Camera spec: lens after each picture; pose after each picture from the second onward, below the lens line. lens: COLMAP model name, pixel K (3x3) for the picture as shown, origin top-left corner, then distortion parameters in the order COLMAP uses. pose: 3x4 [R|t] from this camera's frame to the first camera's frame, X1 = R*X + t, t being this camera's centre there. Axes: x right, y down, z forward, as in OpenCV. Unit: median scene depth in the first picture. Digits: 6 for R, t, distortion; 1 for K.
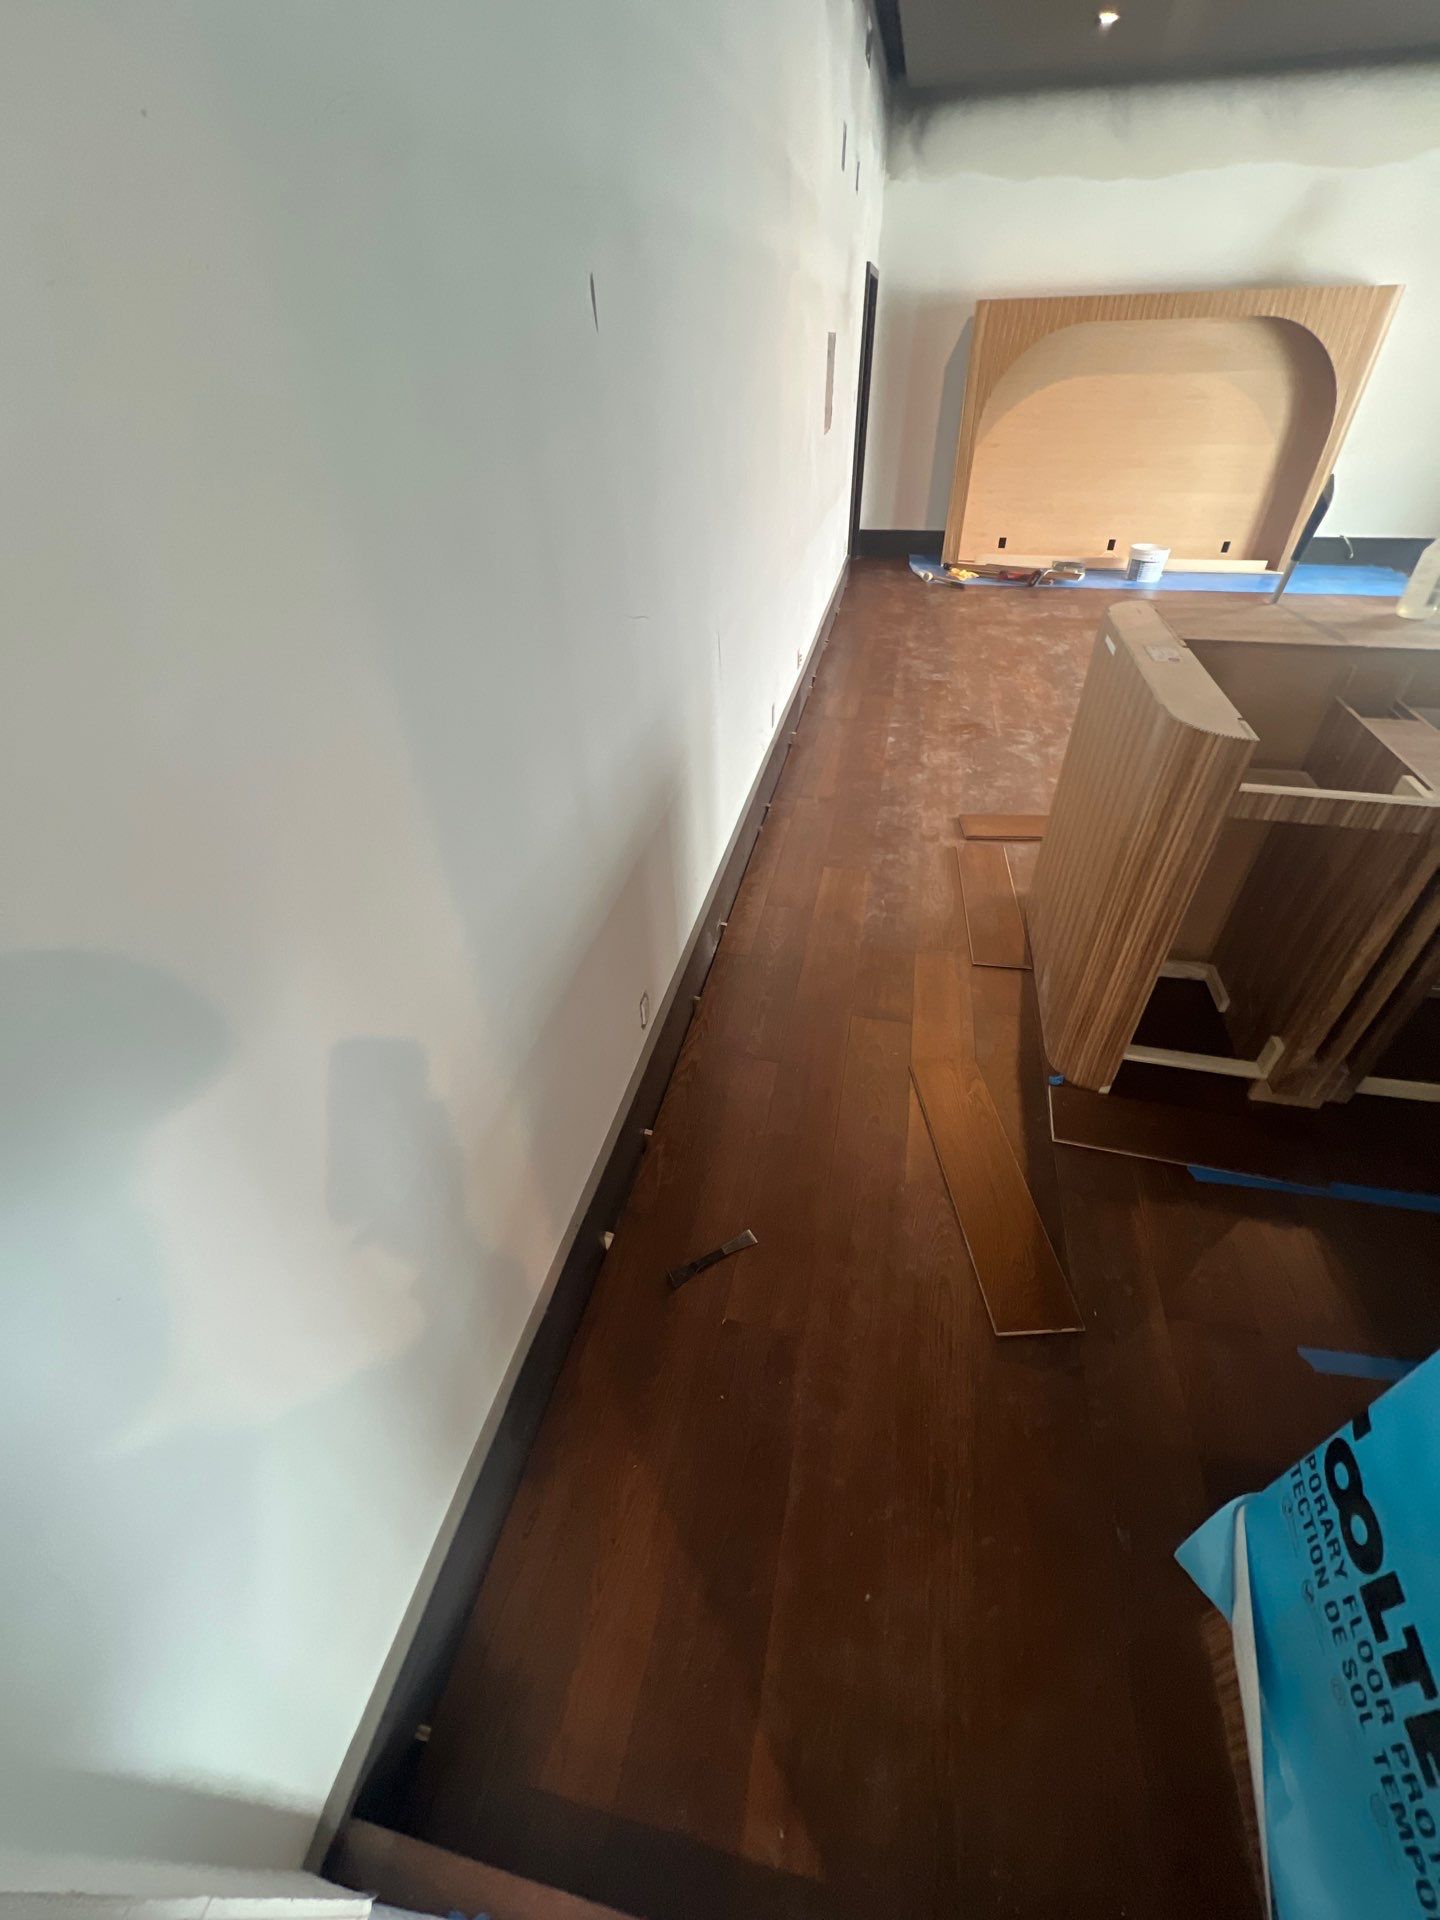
lens RADIAL K [[759.2, 0, 725.3], [0, 759.2, 952.3], [0, 0, 1]] dist [0.001411, -0.002294]
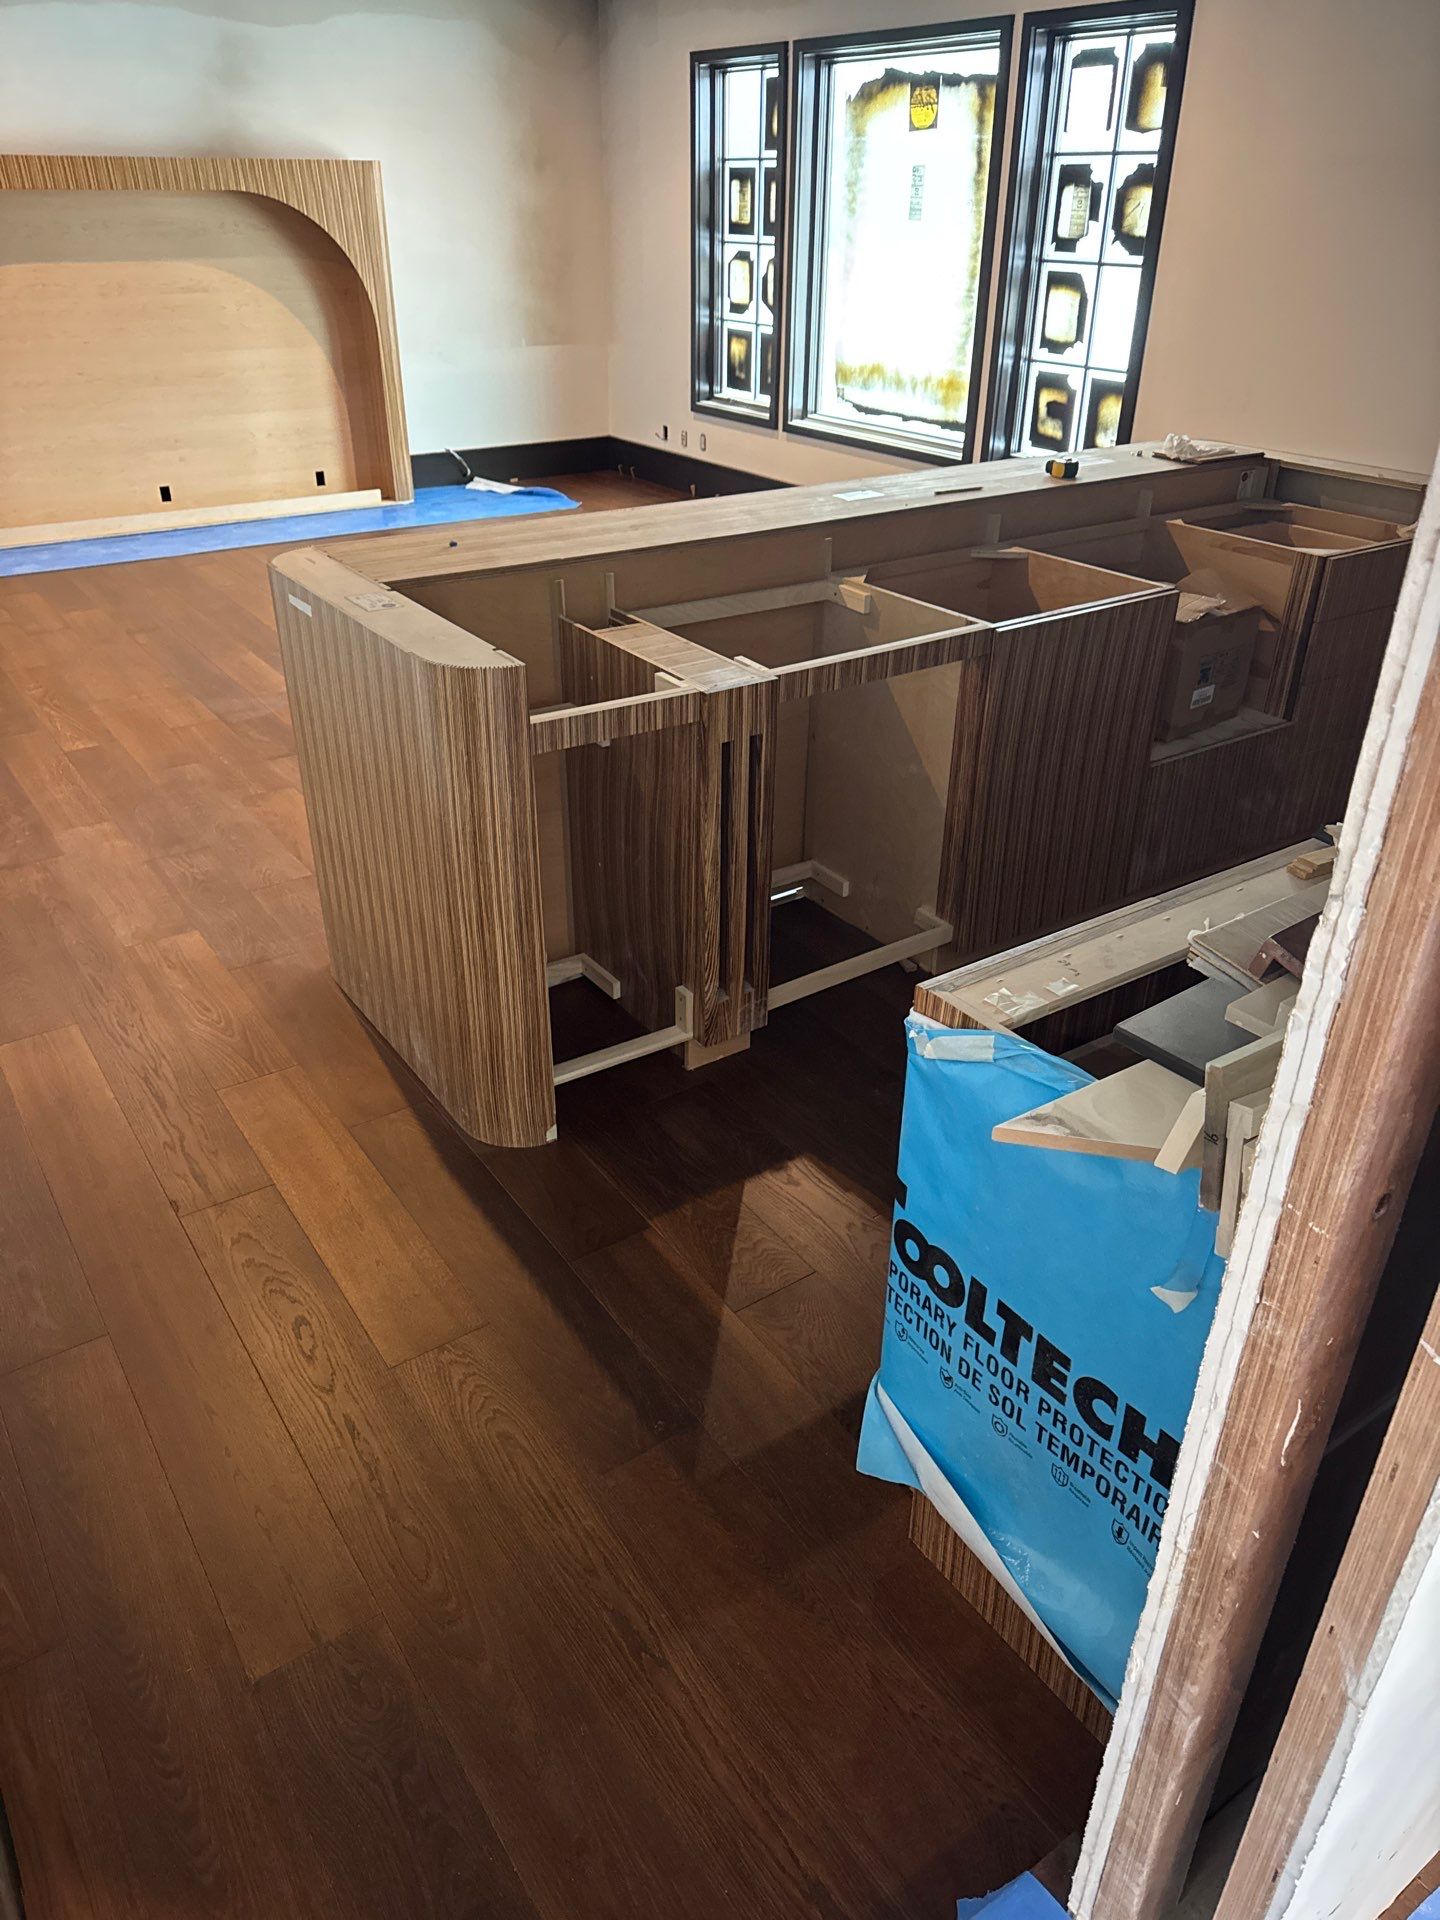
lens RADIAL K [[1351.1, 0, 748.2], [0, 1351.1, 961.4], [0, 0, 1]] dist [-0.001359, -0.004629]
pose [[0.665176, -0.333712, 0.667965, -0.263141], [0.436099, 0.899769, 0.015242, 0.109498], [-0.606101, 0.281160, 0.744037, -0.214077]]
